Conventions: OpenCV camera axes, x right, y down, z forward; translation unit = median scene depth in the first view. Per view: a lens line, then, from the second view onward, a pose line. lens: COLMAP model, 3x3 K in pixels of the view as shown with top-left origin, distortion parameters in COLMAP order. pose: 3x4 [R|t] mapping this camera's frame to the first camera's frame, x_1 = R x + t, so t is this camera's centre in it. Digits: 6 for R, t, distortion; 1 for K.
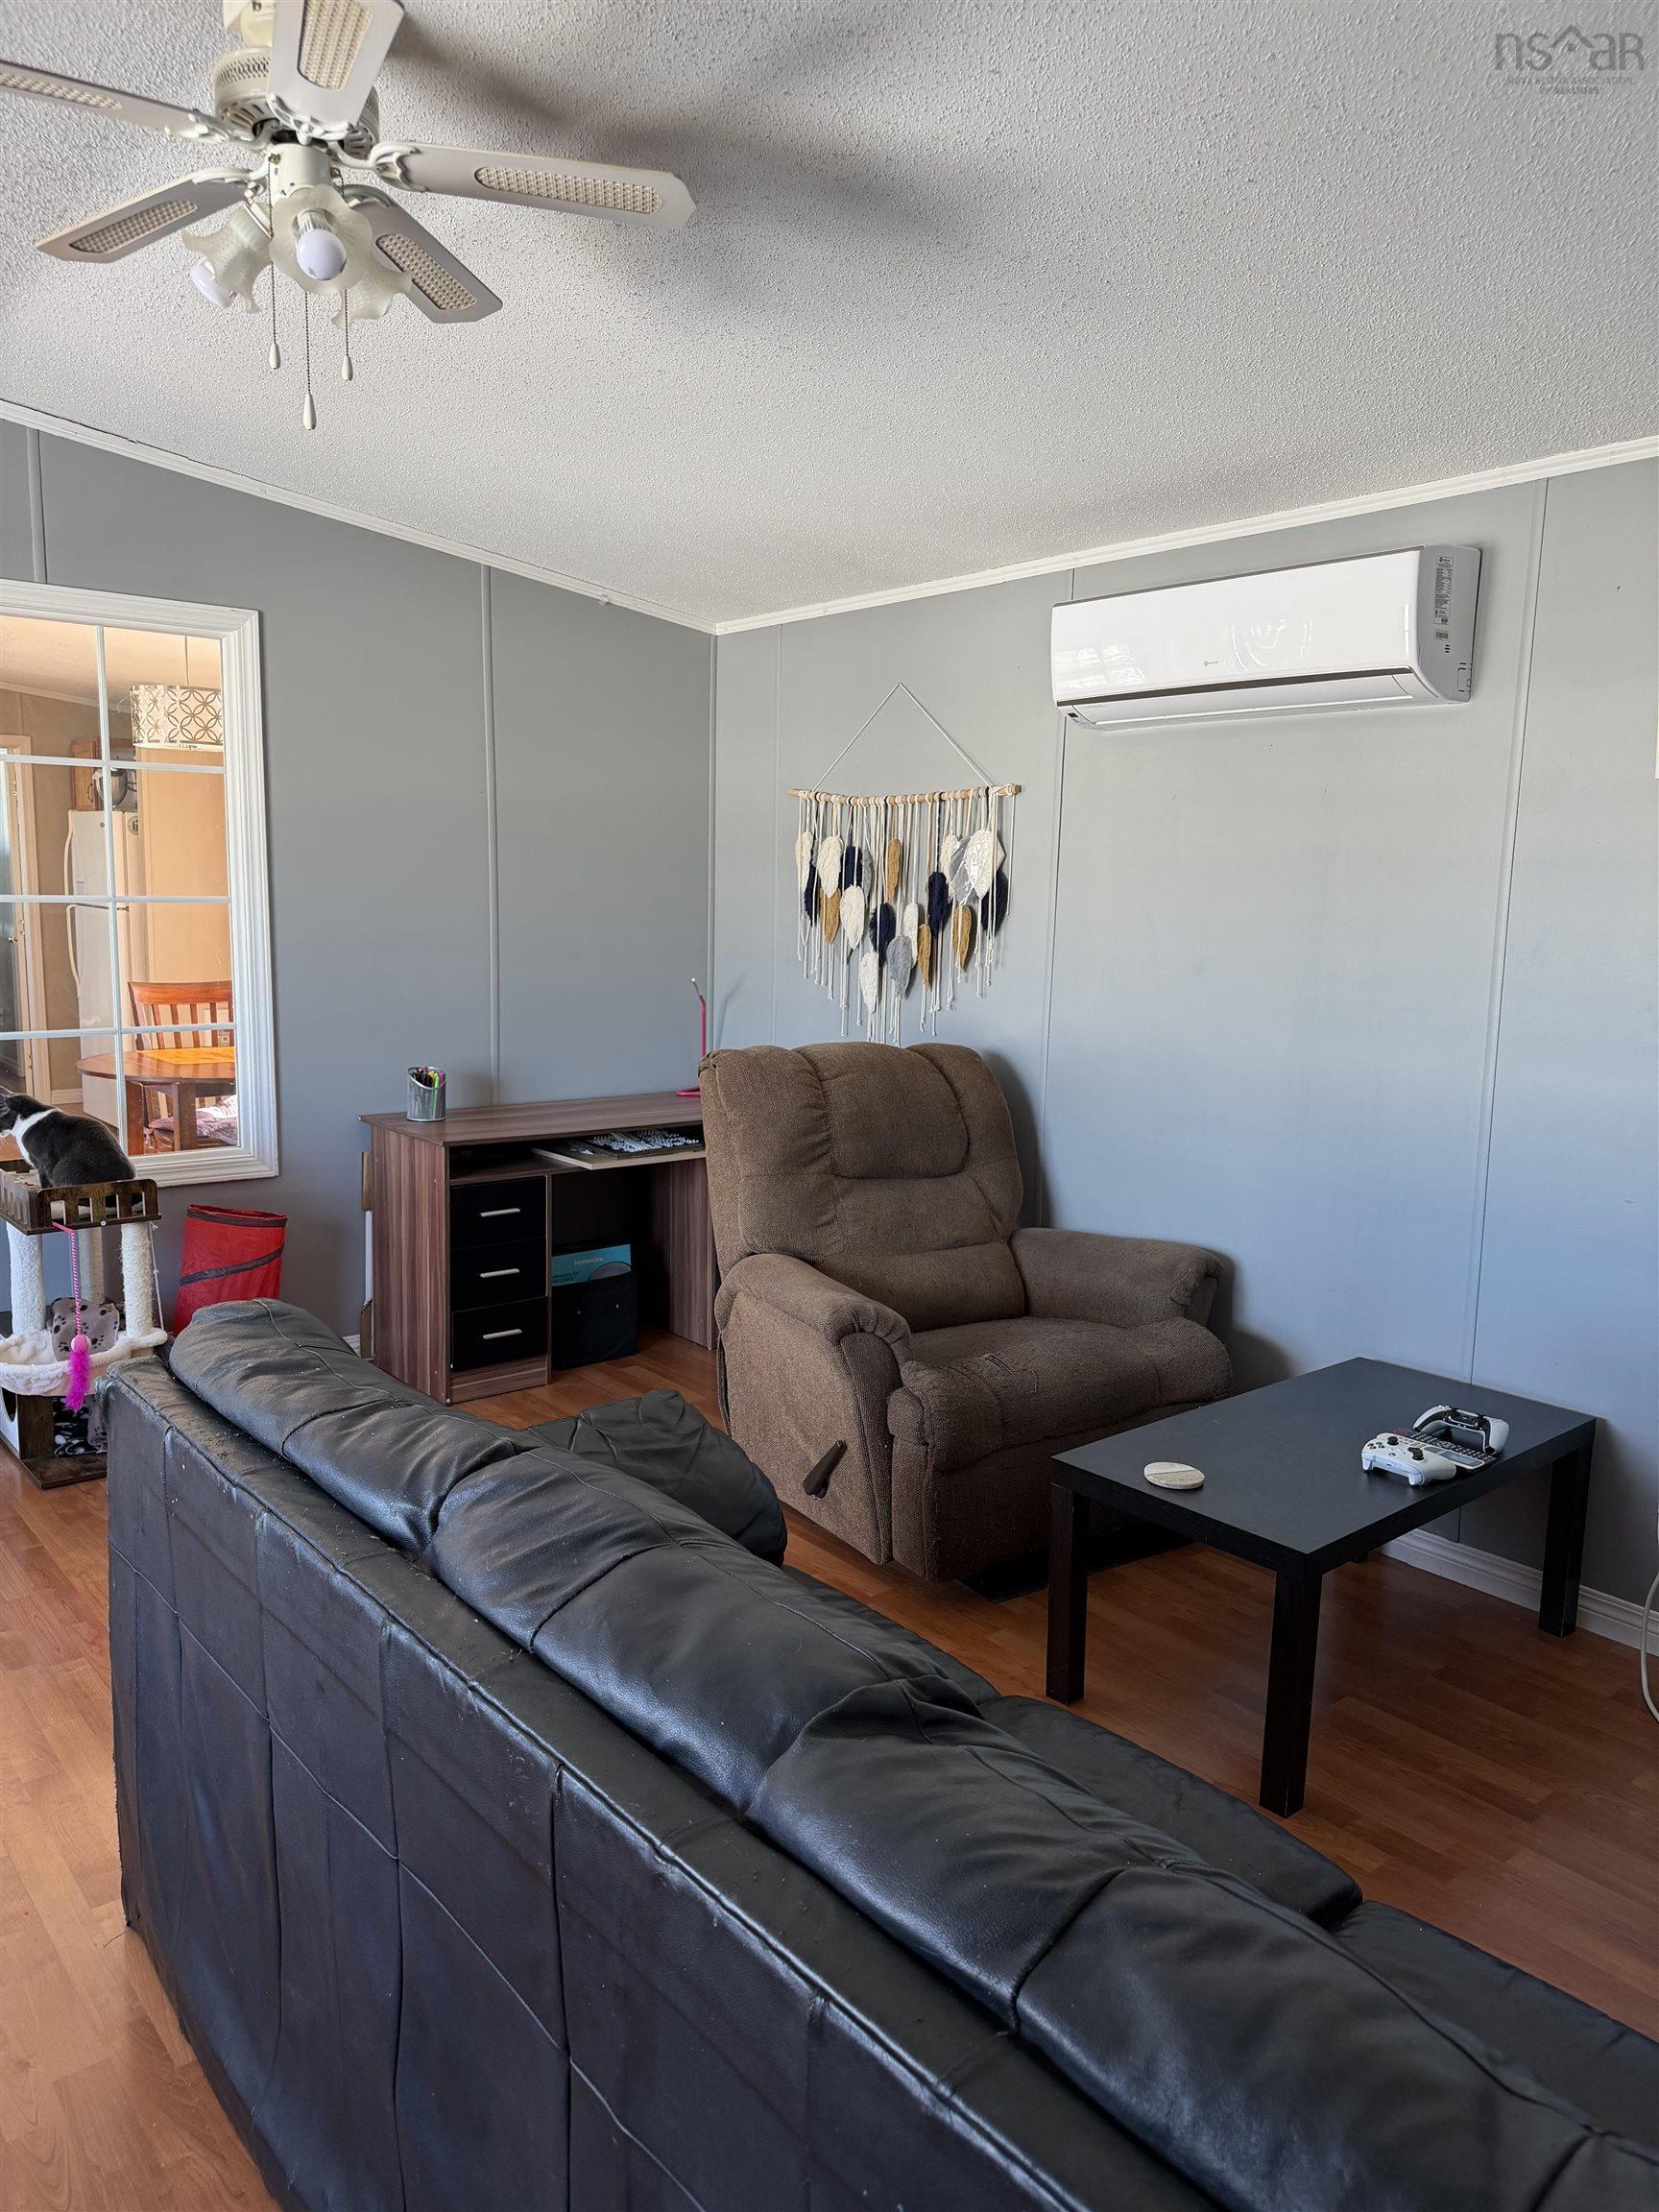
lens RADIAL K [[1551.5, 0, 826.7], [0, 1551.5, 1131.1], [0, 0, 1]] dist [0.072408, -0.084802]
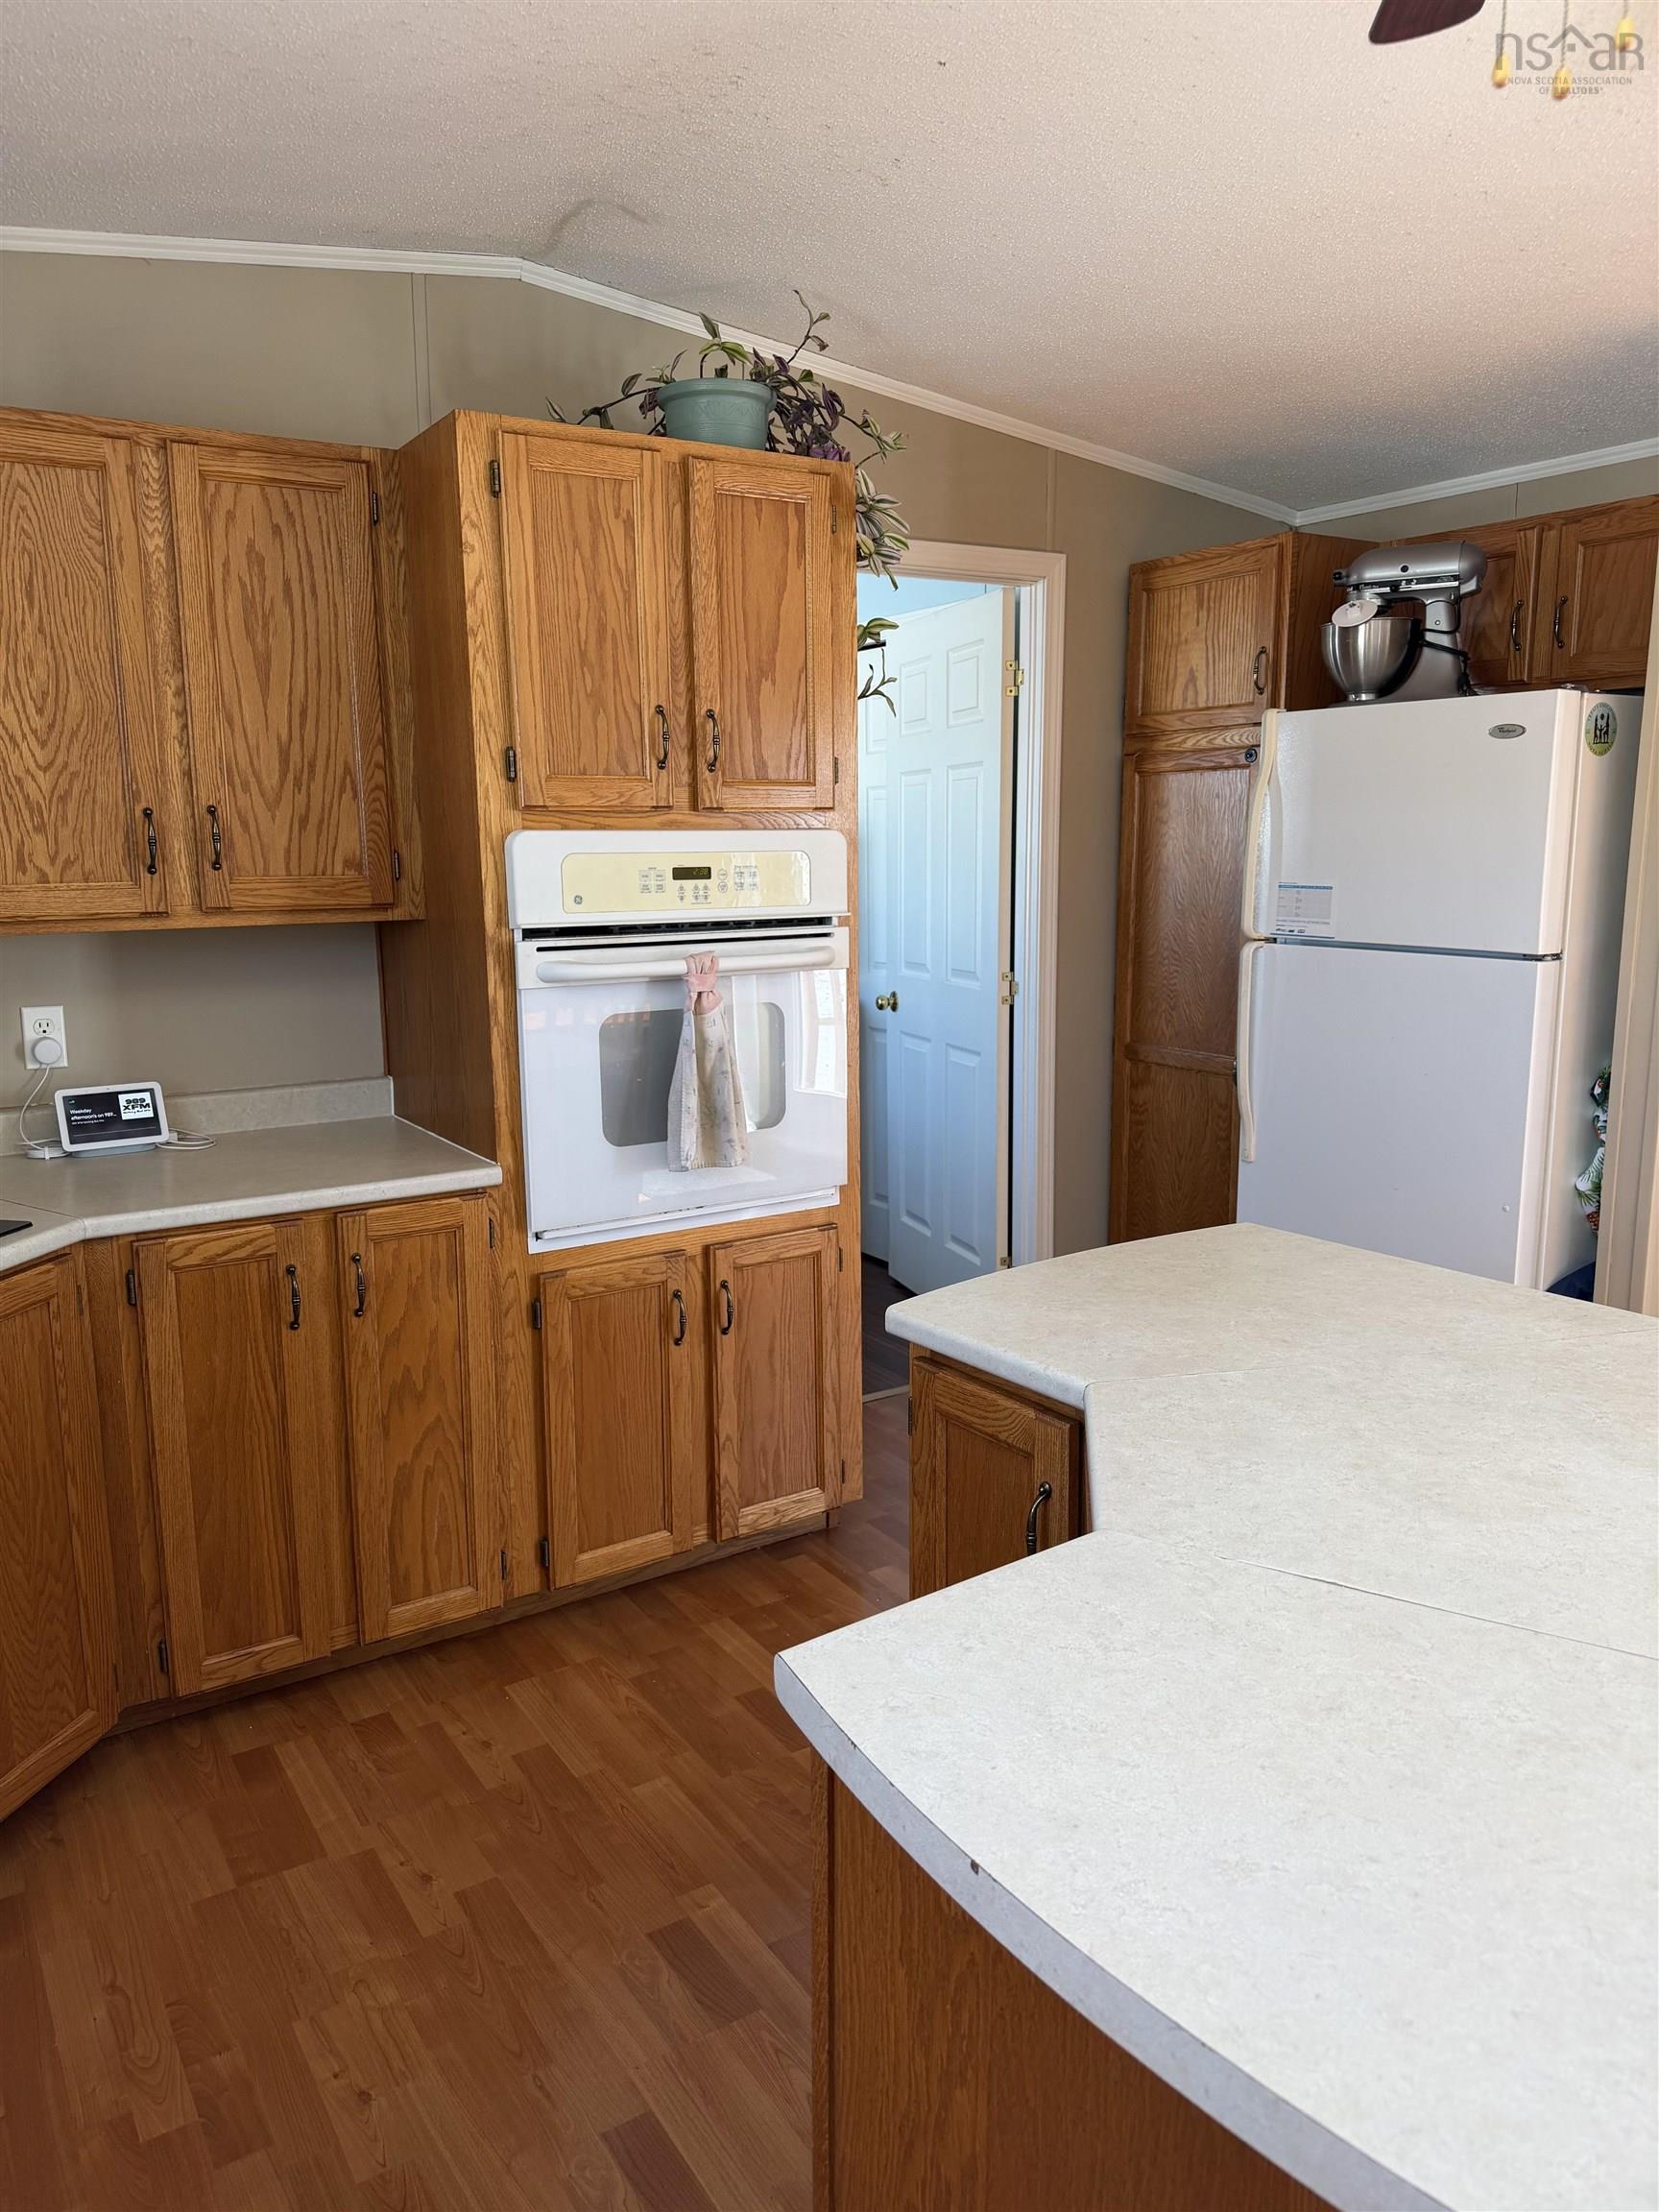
lens RADIAL K [[1546.7, 0, 814.0], [0, 1546.7, 1109.4], [0, 0, 1]] dist [0.141809, -0.248334]
pose [[0.990870, -0.012151, -0.134274, -1.988610], [0.013947, 0.999825, 0.012443, -0.390994], [0.134099, -0.014202, 0.990866, 2.109982]]
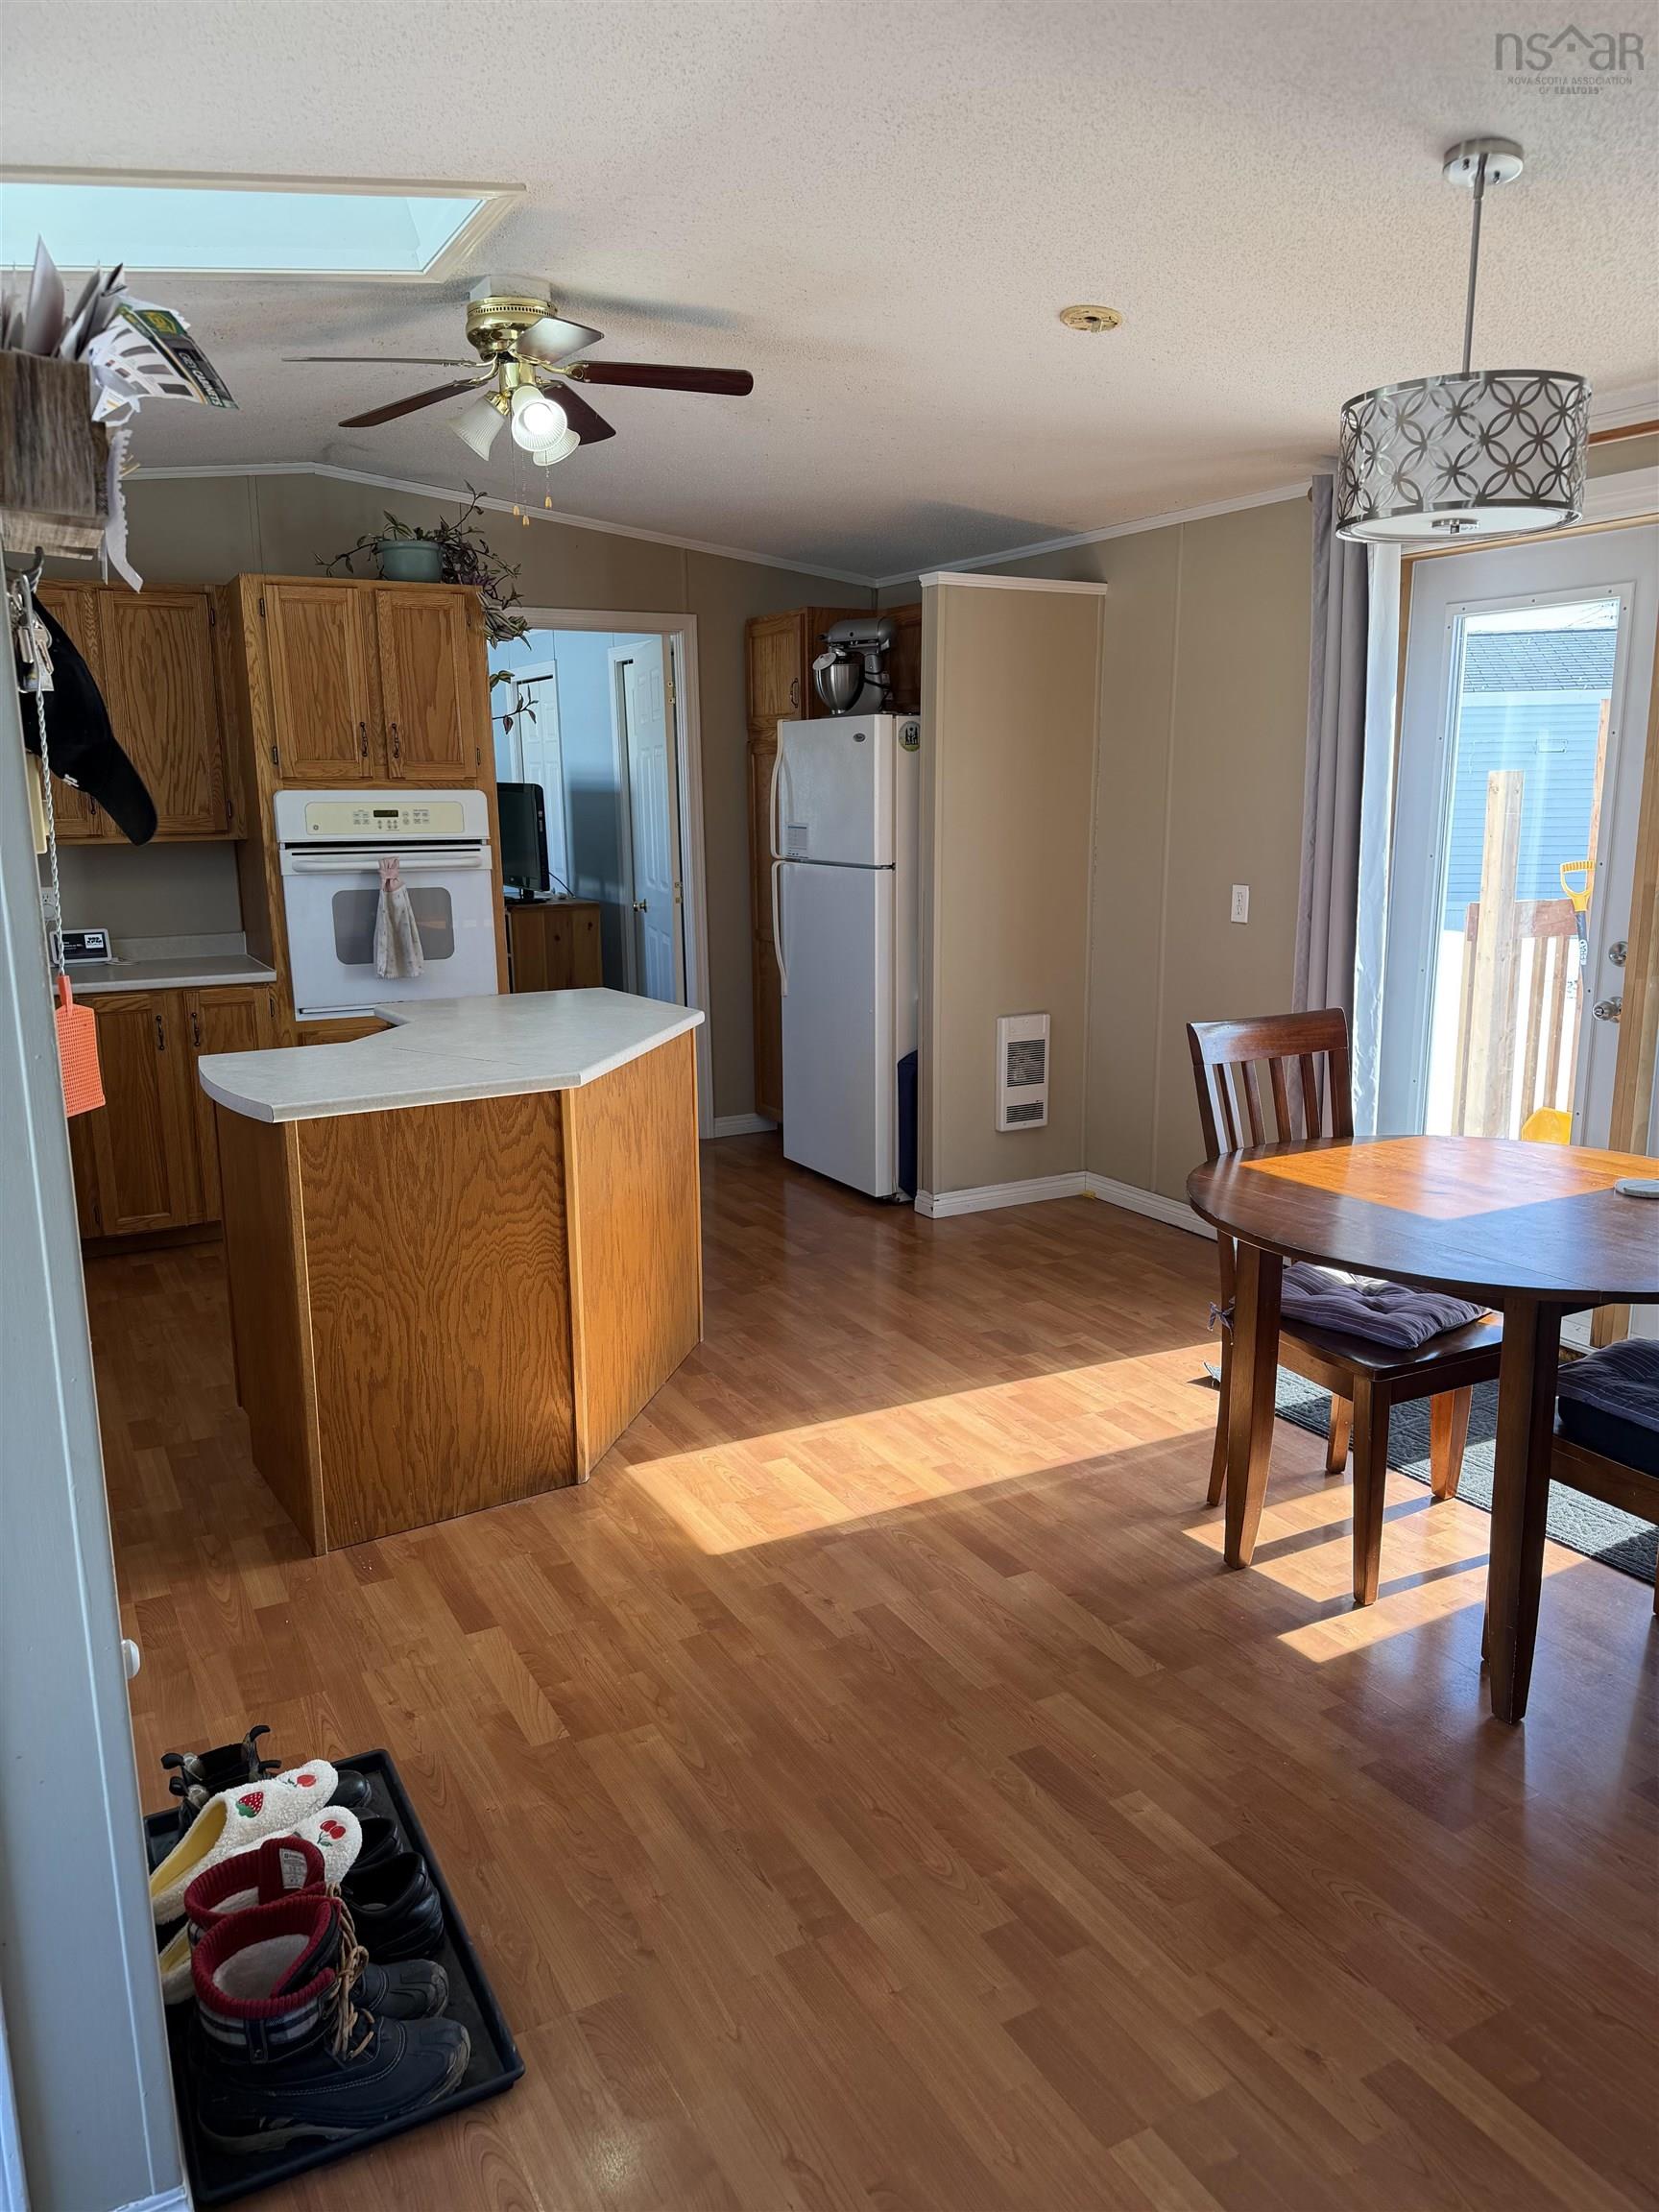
lens RADIAL K [[1549.2, 0, 821.0], [0, 1549.2, 1099.3], [0, 0, 1]] dist [0.061797, -0.066672]
pose [[0.981218, 0.000757, -0.192898, -1.221289], [0.005604, 0.999458, 0.032426, -0.226923], [0.192818, -0.032898, 0.980683, 1.249166]]
